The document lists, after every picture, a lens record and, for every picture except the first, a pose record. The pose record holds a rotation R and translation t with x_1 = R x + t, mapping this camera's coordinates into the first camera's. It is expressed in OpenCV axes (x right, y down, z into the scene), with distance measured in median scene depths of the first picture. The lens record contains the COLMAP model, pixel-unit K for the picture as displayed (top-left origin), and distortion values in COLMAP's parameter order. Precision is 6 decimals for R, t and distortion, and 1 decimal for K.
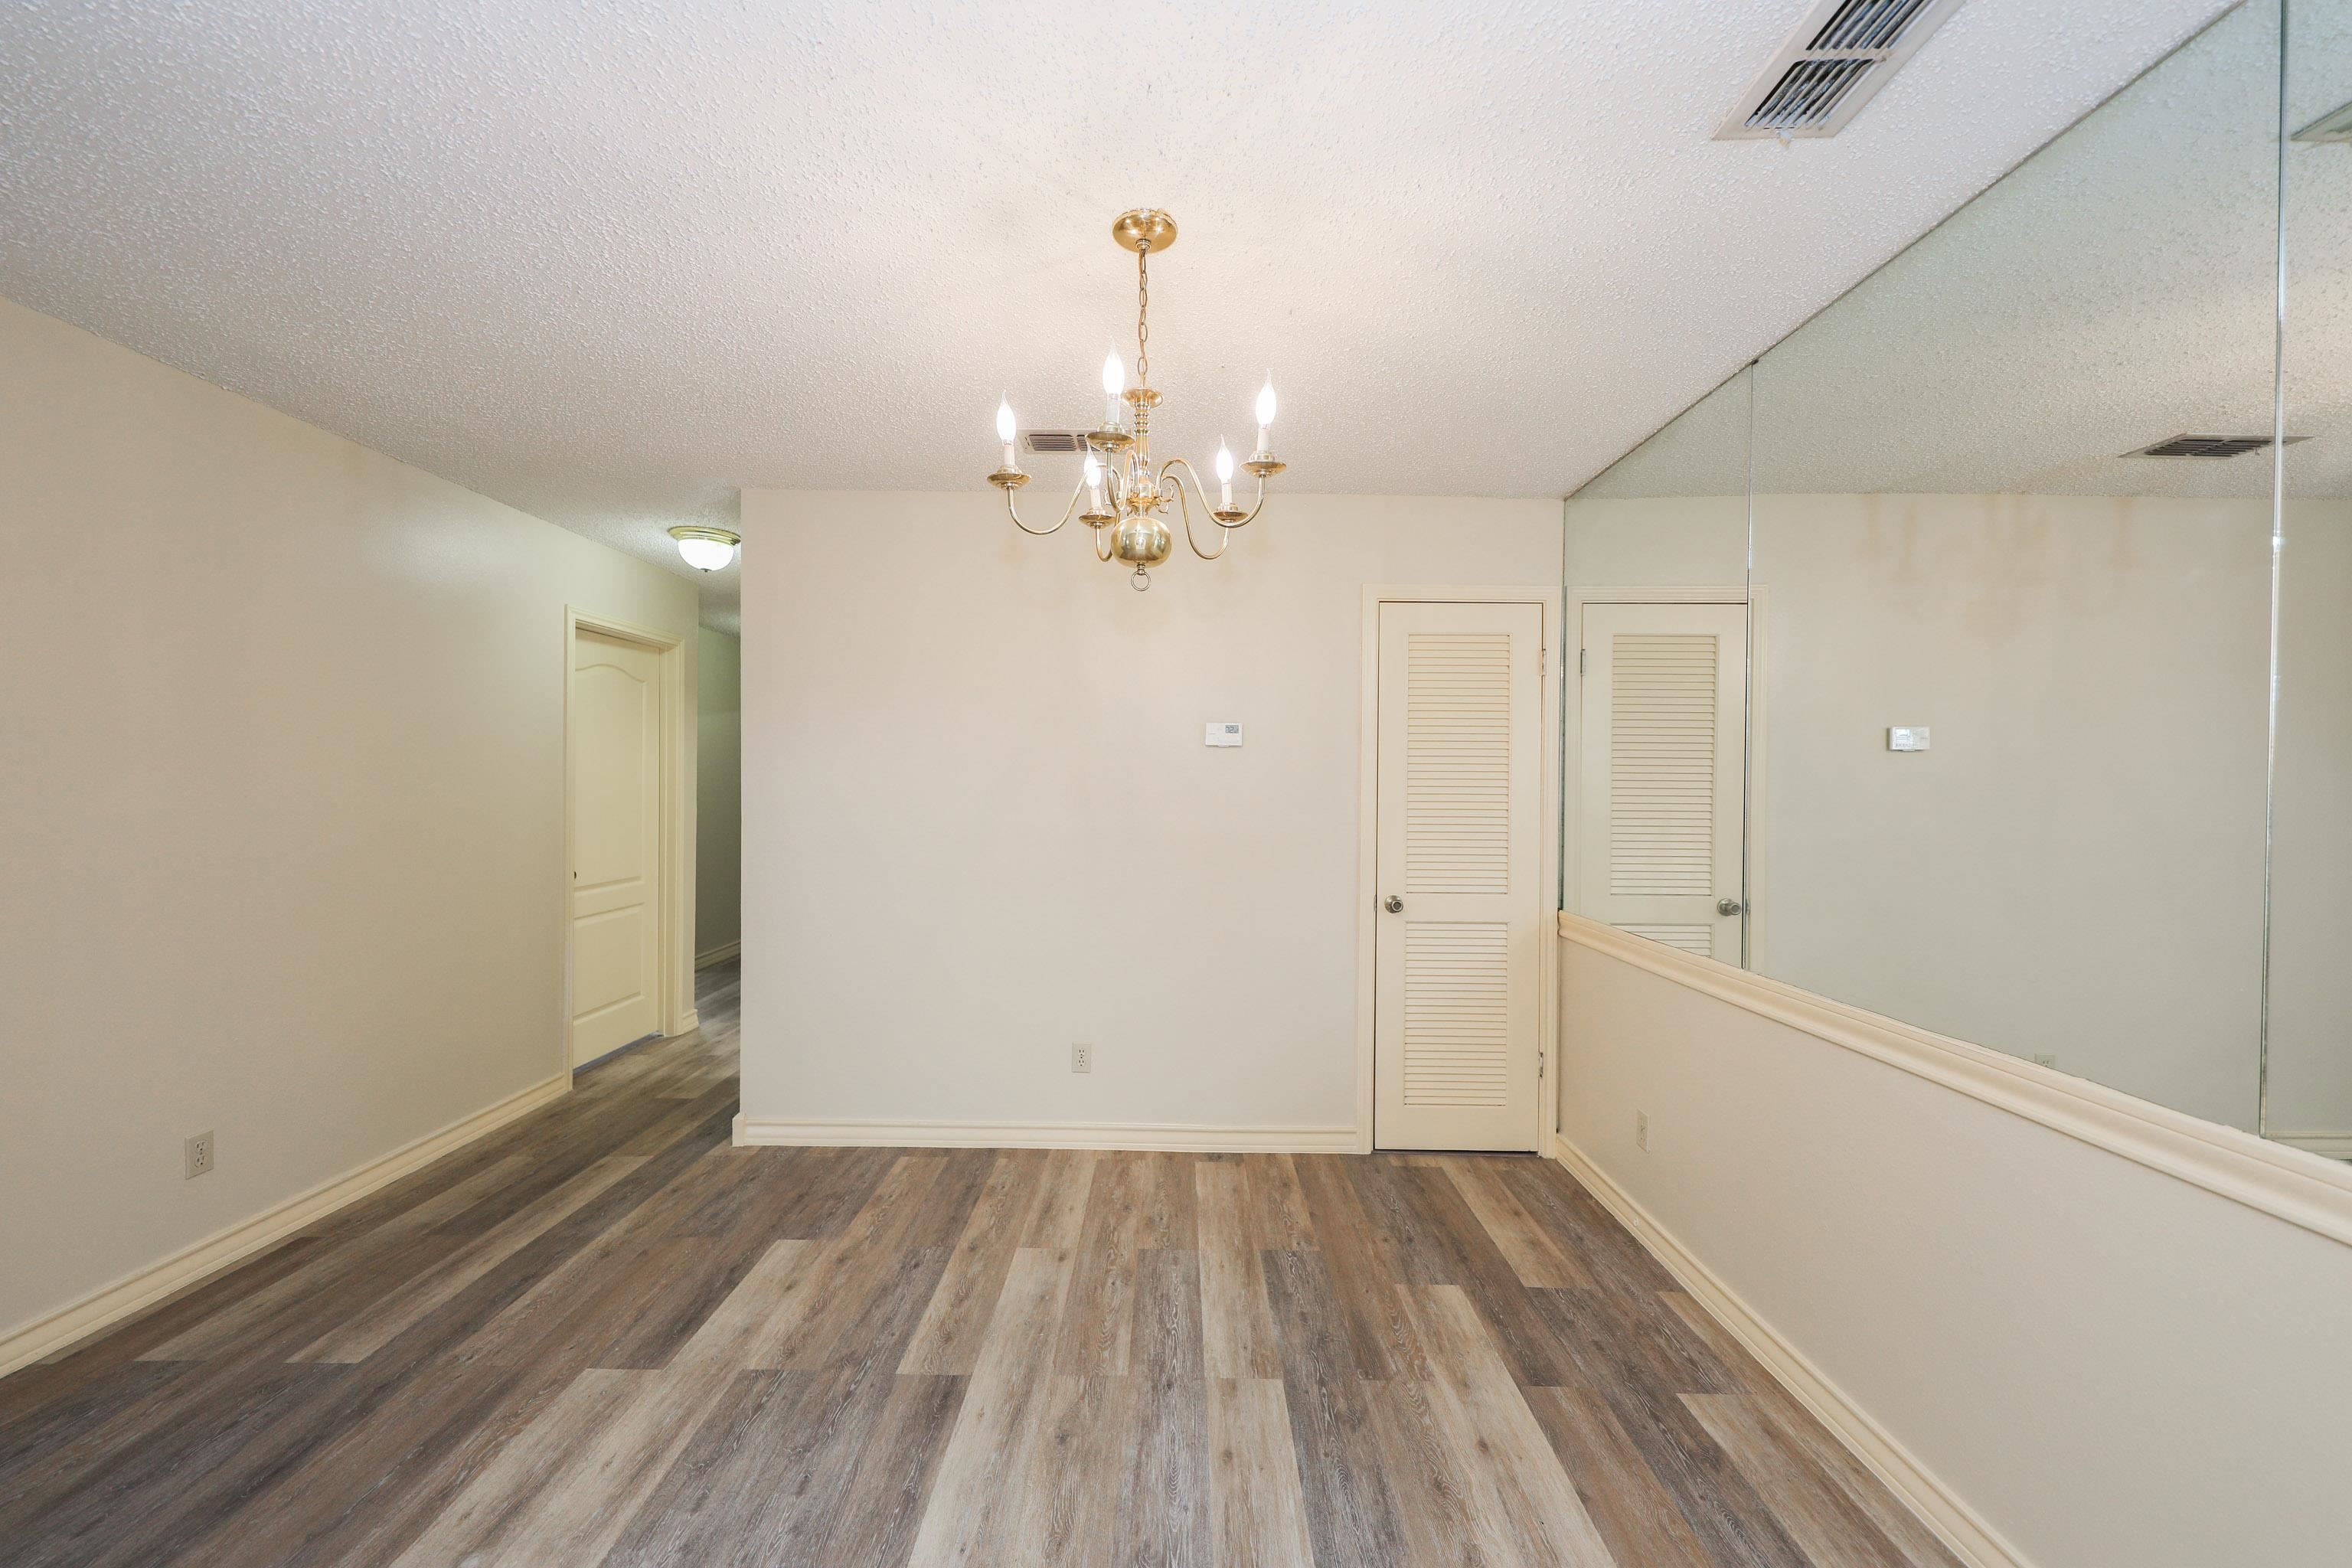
lens RADIAL K [[922.1, 0, 1173.1], [0, 922.1, 794.6], [0, 0, 1]] dist [0.013628, -0.006402]
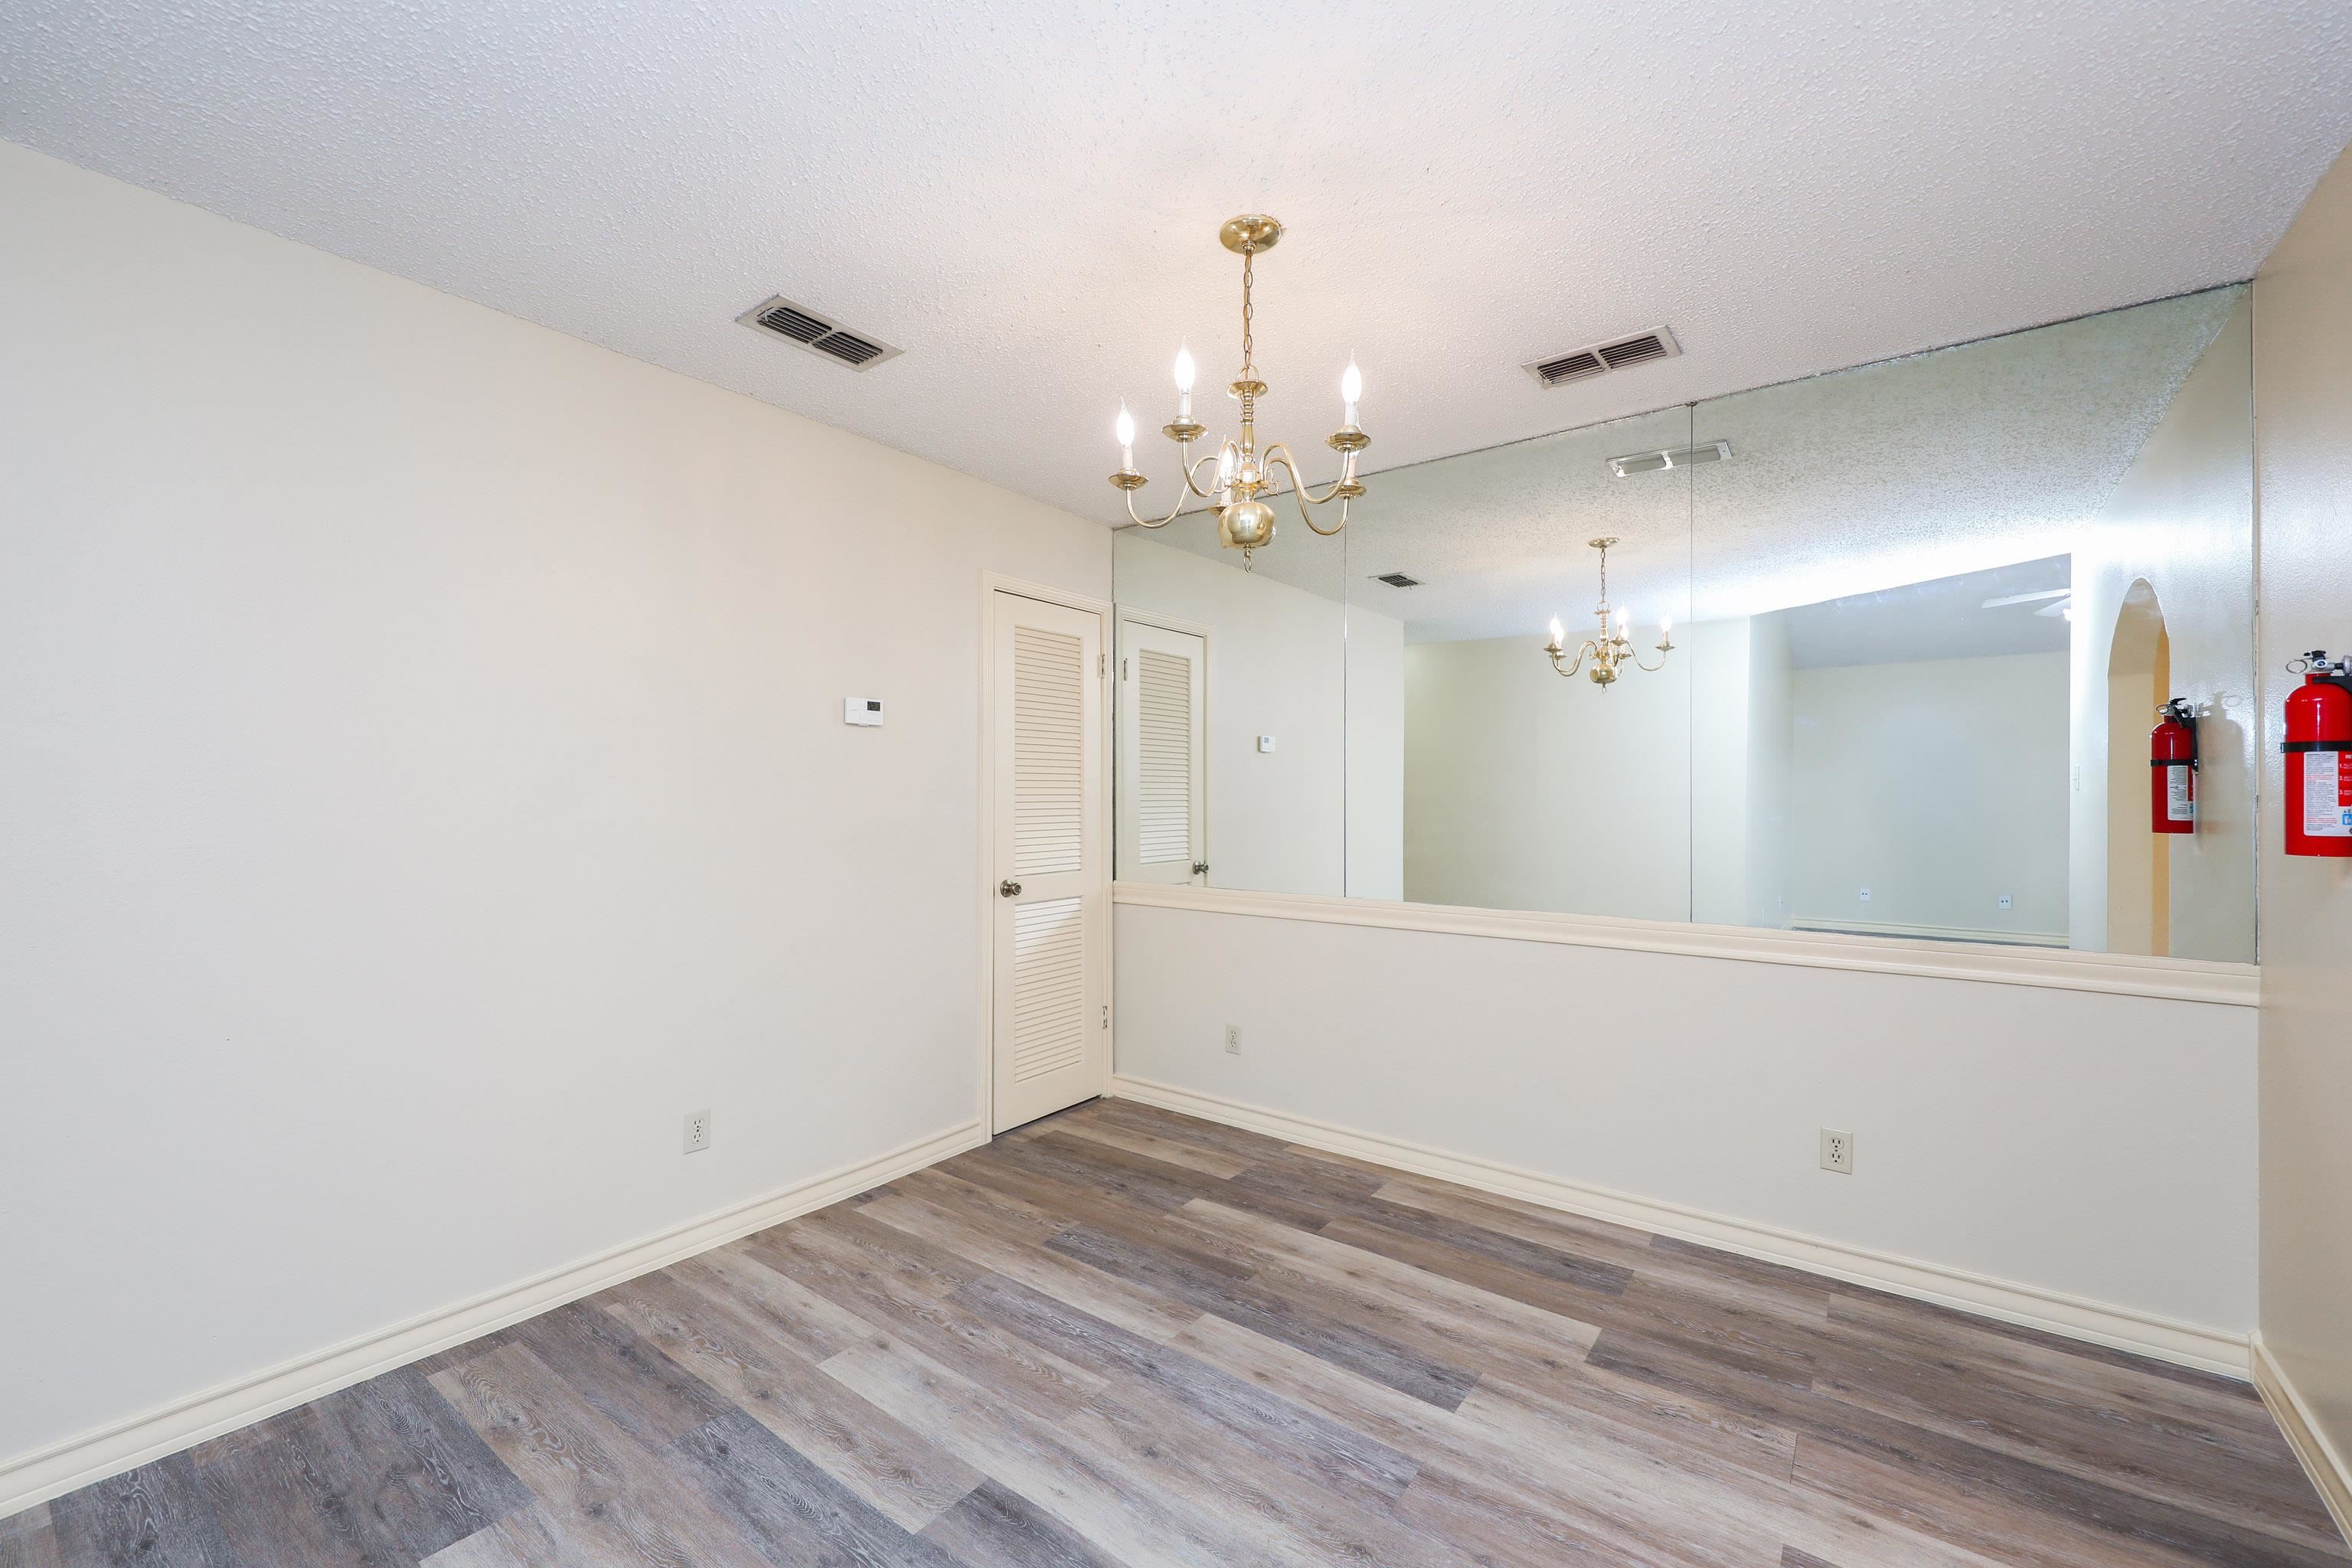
lens RADIAL K [[955.0, 0, 1176.0], [0, 955.0, 784.0], [0, 0, 1]] dist [0.016370, -0.007297]
pose [[0.594392, -0.000909, 0.804175, -0.747326], [0.012943, 0.999881, -0.008436, 0.022383], [-0.804071, 0.015423, 0.594333, 0.330383]]
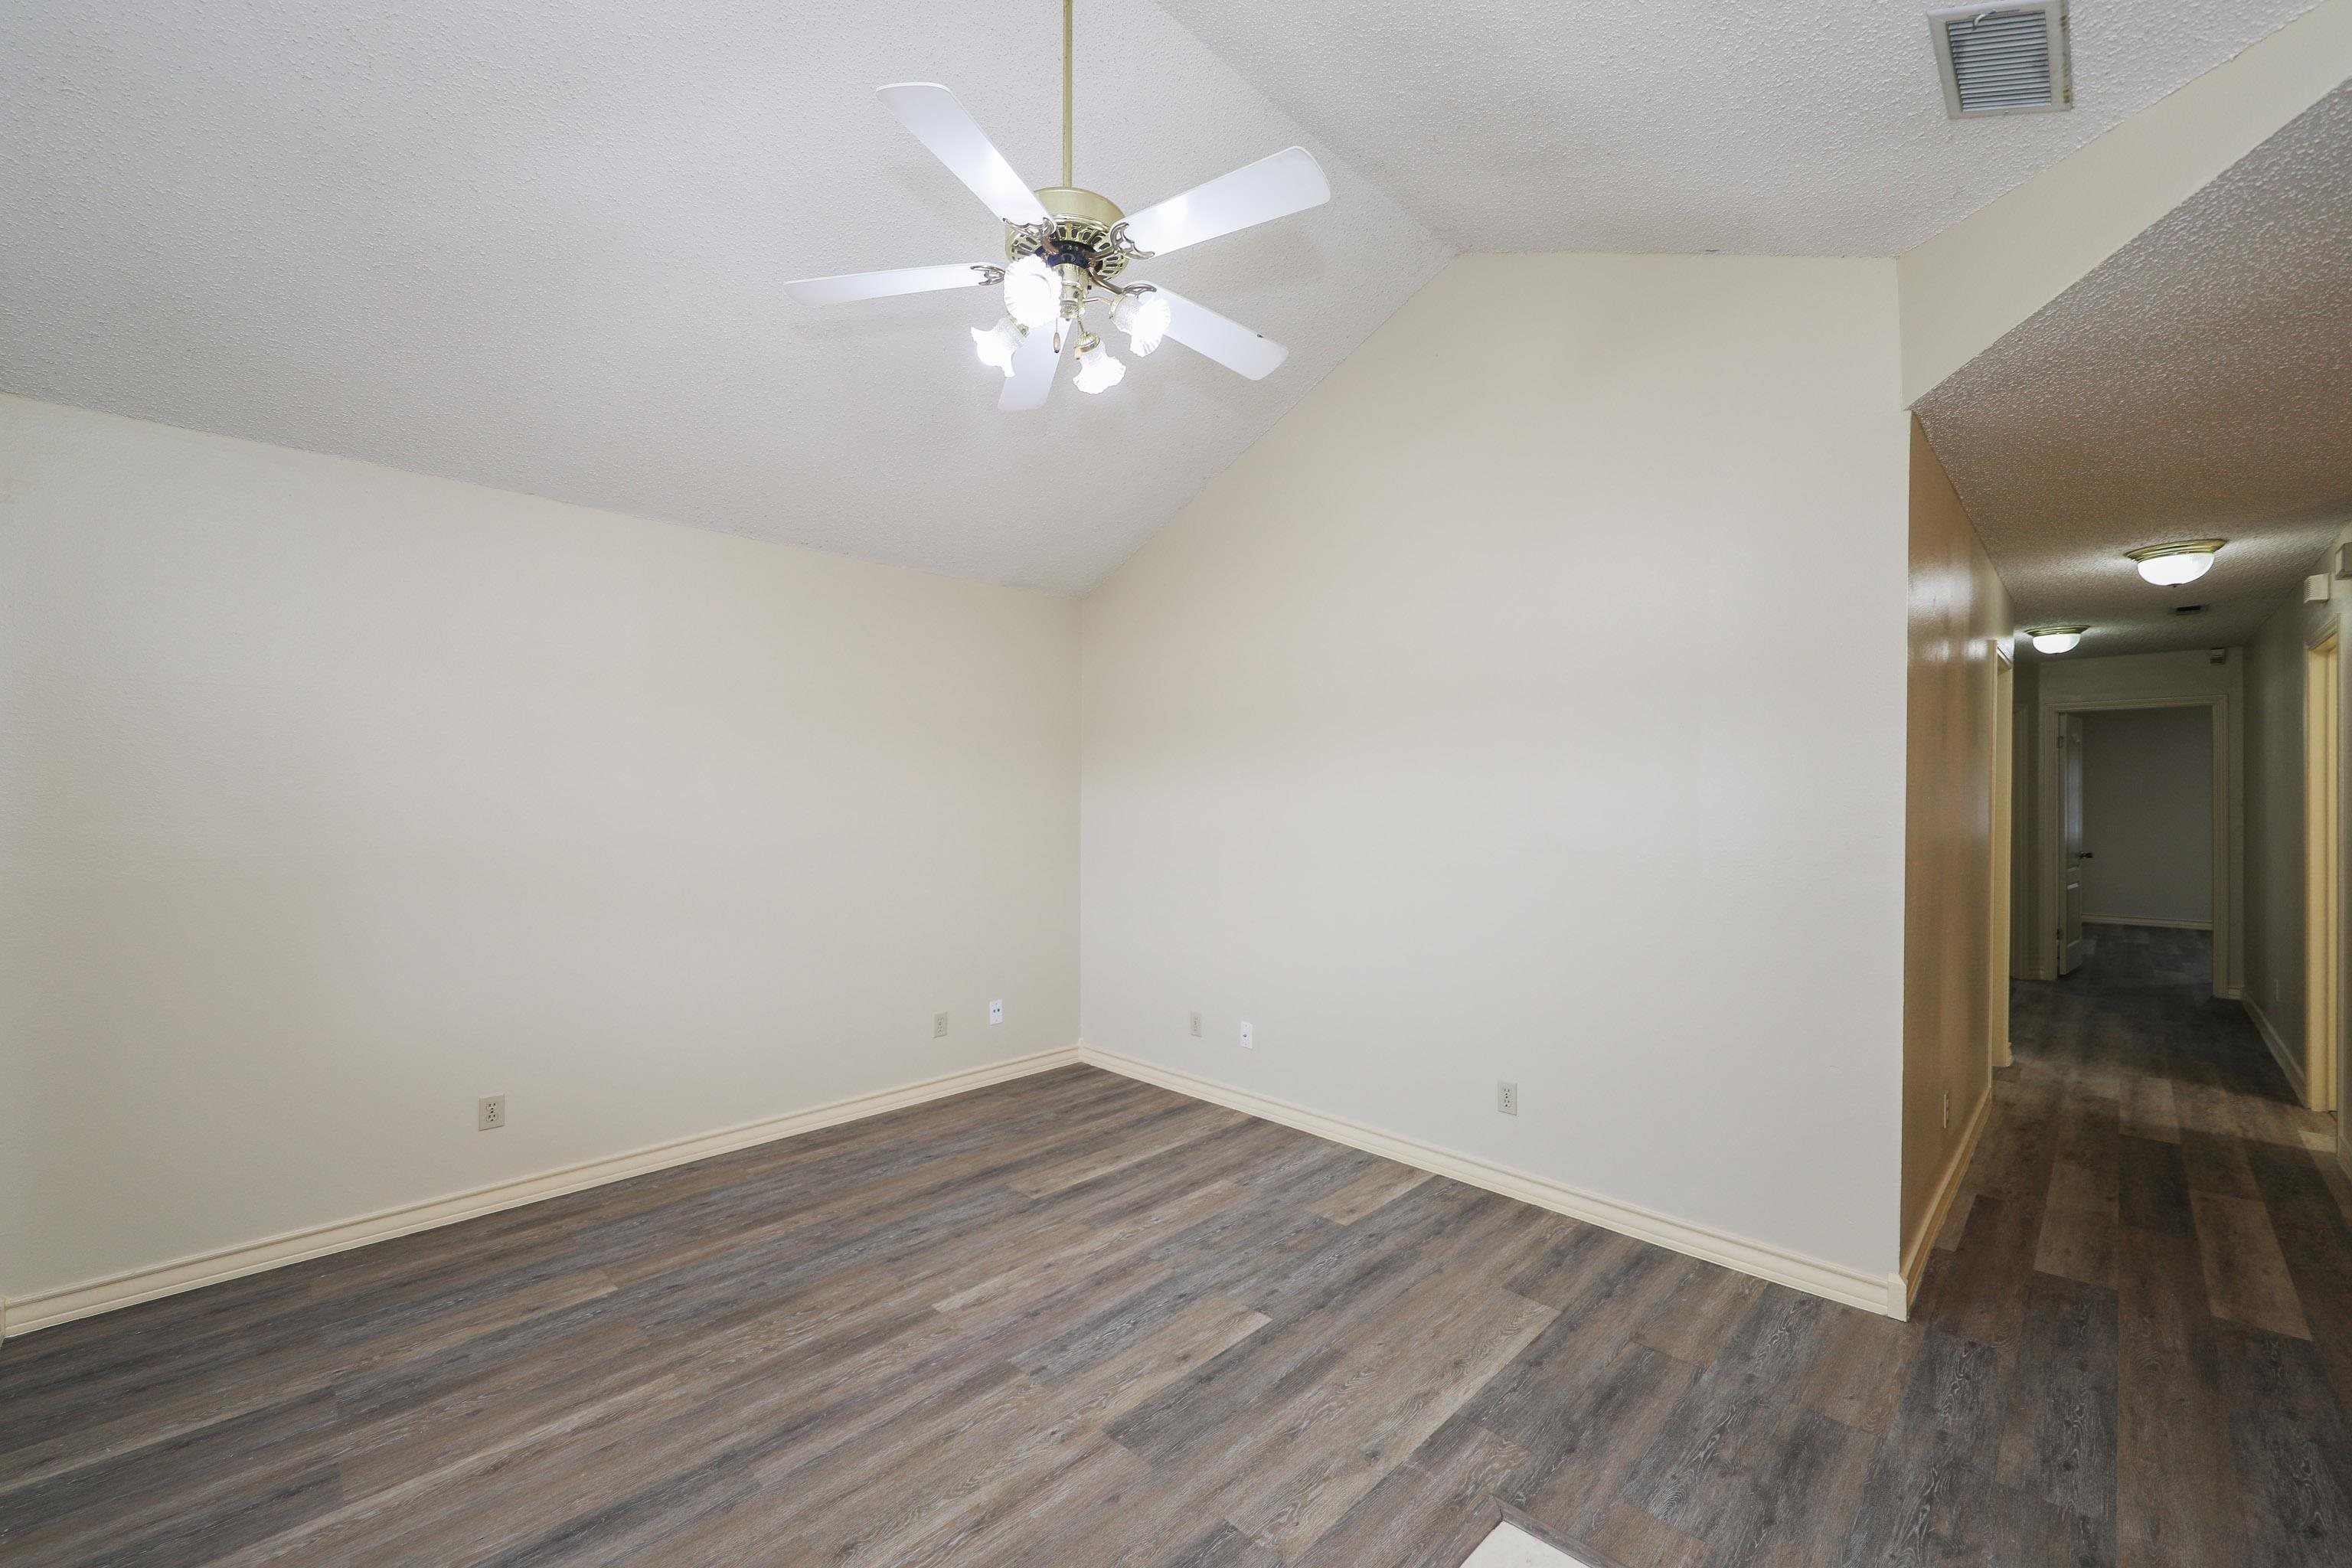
lens RADIAL K [[939.3, 0, 1173.3], [0, 939.3, 746.8], [0, 0, 1]] dist [0.013908, -0.006515]
pose [[0.710303, -0.044300, -0.702500, -0.959824], [-0.004859, 0.997685, -0.067827, -0.012042], [0.703879, 0.051591, 0.708444, -0.744821]]
